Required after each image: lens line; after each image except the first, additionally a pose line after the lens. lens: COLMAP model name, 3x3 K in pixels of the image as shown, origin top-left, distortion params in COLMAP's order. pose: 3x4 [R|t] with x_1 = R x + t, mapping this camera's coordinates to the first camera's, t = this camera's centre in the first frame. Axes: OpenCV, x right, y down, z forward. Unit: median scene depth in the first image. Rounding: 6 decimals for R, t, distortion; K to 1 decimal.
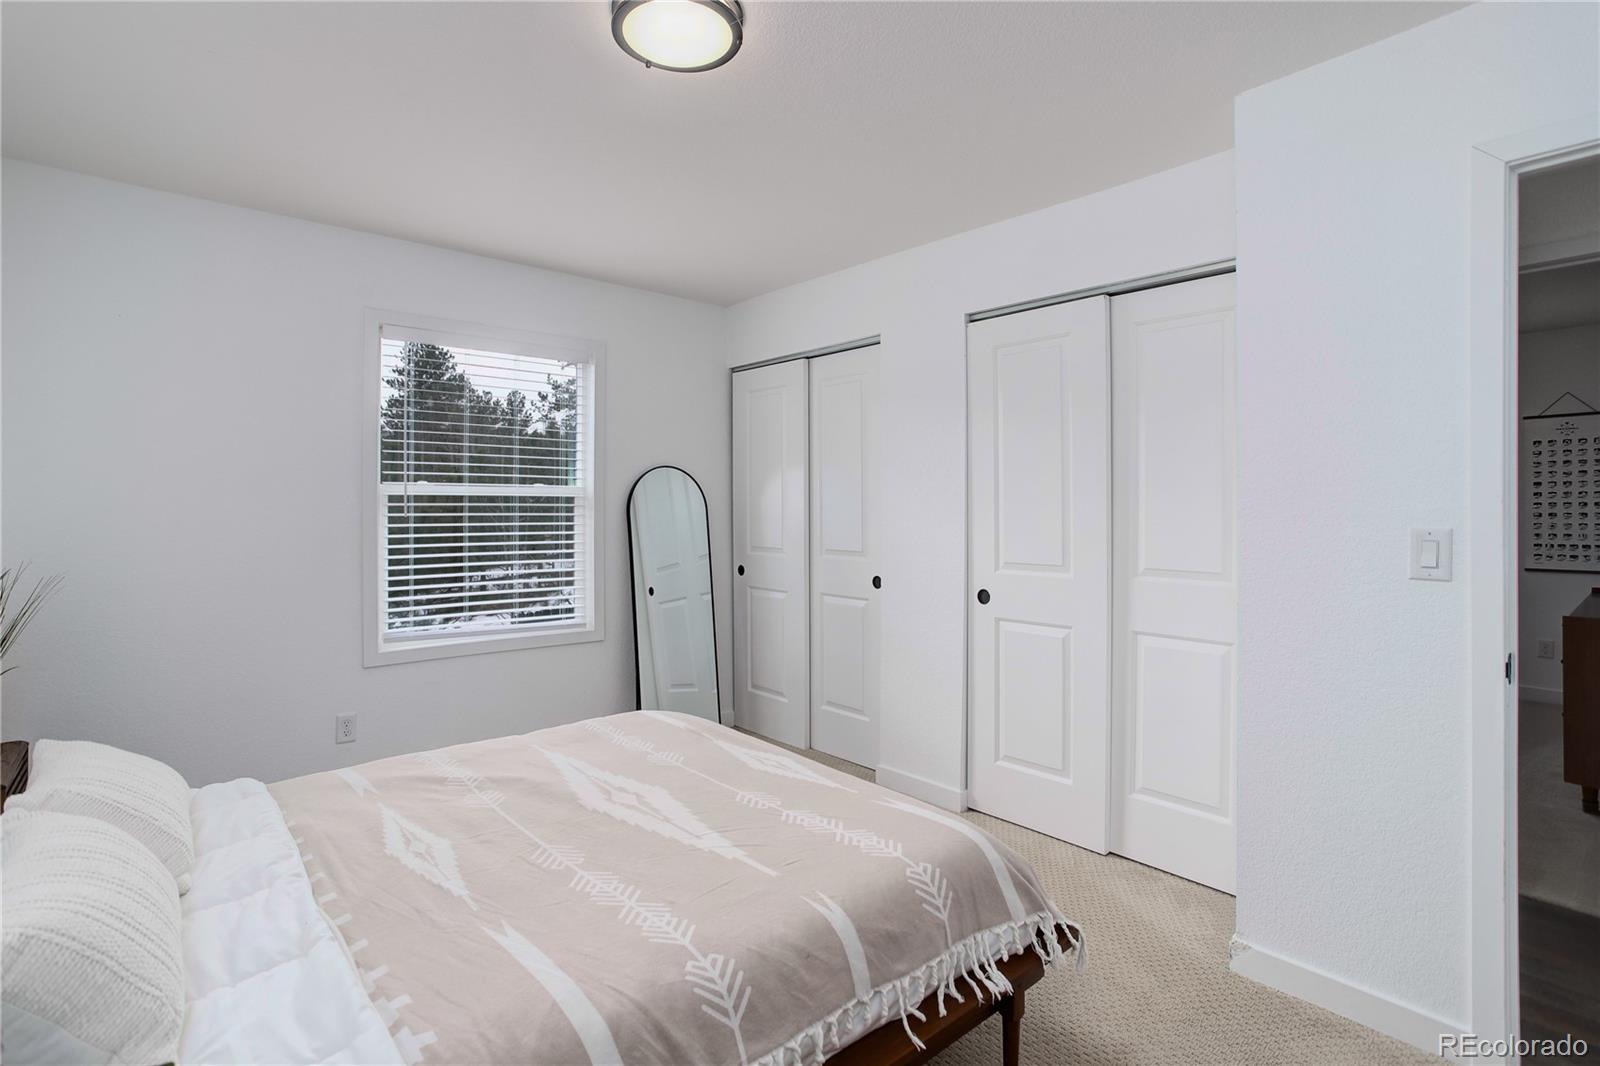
lens RADIAL K [[808.9, 0, 803.2], [0, 808.9, 528.3], [0, 0, 1]] dist [-0.000338, 0.000678]
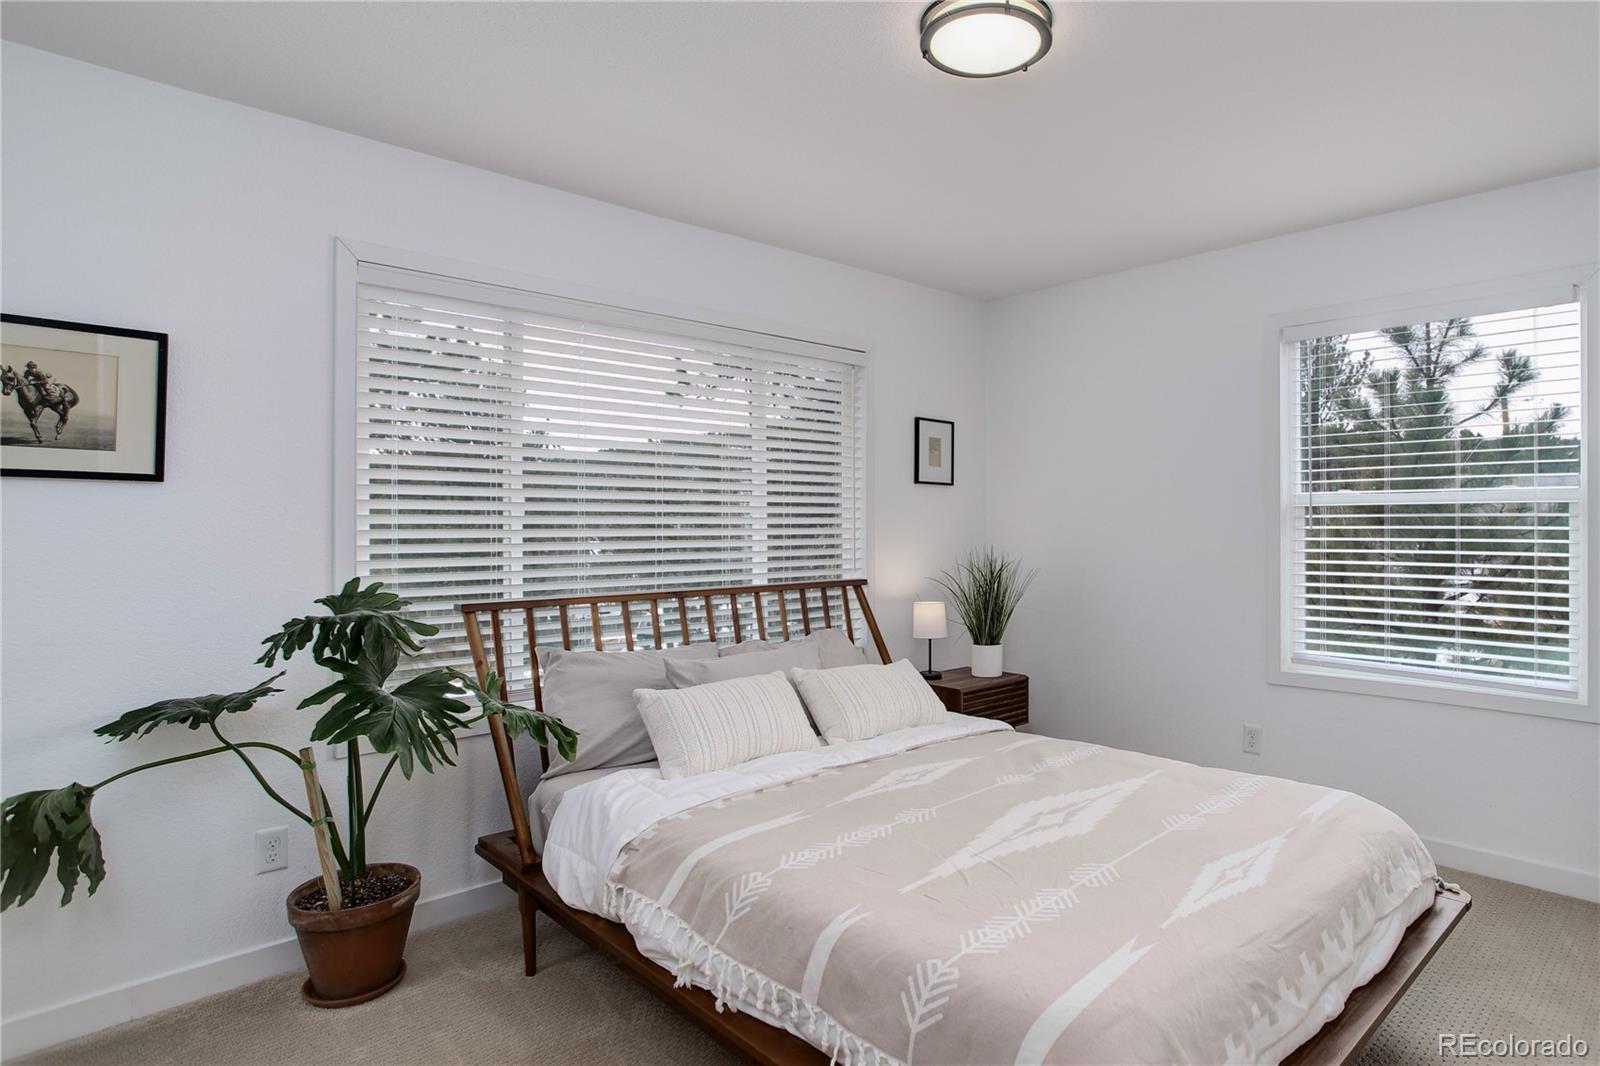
lens RADIAL K [[870.1, 0, 804.4], [0, 870.1, 530.3], [0, 0, 1]] dist [-0.034047, 0.000612]
pose [[-0.002166, 0.003196, -0.999993, 0.798871], [-0.020441, 0.999786, 0.003240, -0.008533], [0.999789, 0.020447, -0.002101, 0.689771]]
